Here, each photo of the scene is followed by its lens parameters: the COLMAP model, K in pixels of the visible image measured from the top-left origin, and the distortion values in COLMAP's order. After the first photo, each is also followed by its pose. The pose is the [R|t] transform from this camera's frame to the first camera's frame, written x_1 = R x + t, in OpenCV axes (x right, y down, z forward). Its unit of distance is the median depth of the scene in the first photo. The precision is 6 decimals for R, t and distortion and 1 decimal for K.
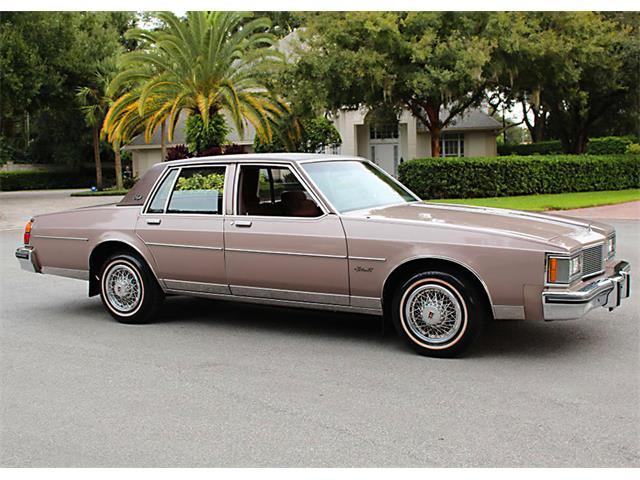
lens RADIAL K [[881.2, 0, 320.0], [0, 881.2, 240.0], [0, 0, 1]] dist [-0.079325, 0.029669]
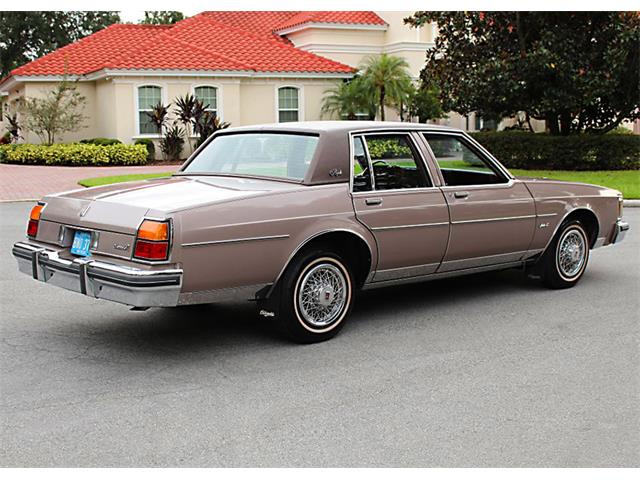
lens RADIAL K [[957.4, 0, 320.0], [0, 957.4, 240.0], [0, 0, 1]] dist [-0.063118, -0.003483]
pose [[0.280662, -0.094639, 0.955129, -0.970762], [0.087656, 0.993496, 0.072683, -0.049884], [-0.955796, 0.063323, 0.287132, 0.736645]]
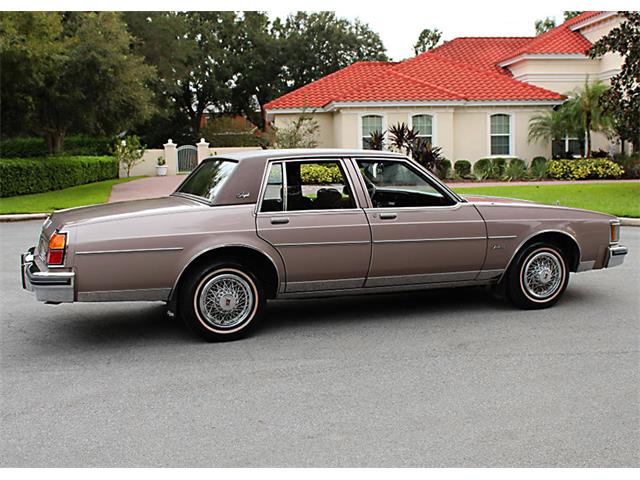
lens RADIAL K [[855.3, 0, 320.0], [0, 855.3, 240.0], [0, 0, 1]] dist [-0.075796, -0.009315]
pose [[0.601571, -0.070027, 0.795744, -0.807510], [0.075006, 0.996701, 0.031008, -0.023179], [-0.795290, 0.041032, 0.604839, 0.397458]]
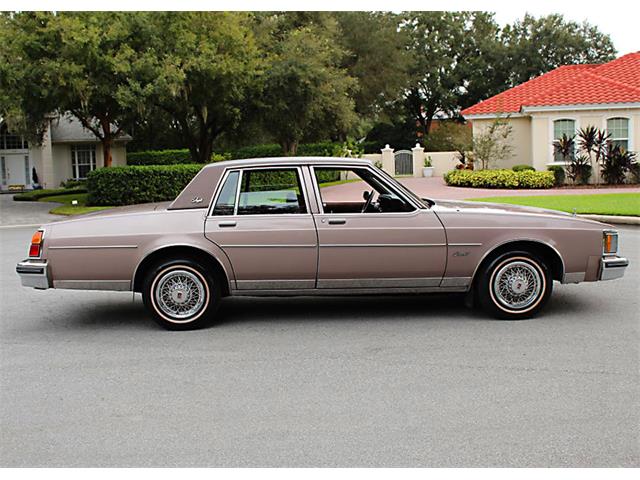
lens RADIAL K [[814.7, 0, 320.0], [0, 814.7, 240.0], [0, 0, 1]] dist [-0.058204, -0.001073]
pose [[0.834386, -0.050943, 0.548822, -0.565841], [0.054499, 0.998465, 0.009824, -0.005077], [-0.548480, 0.021713, 0.835882, 0.152990]]
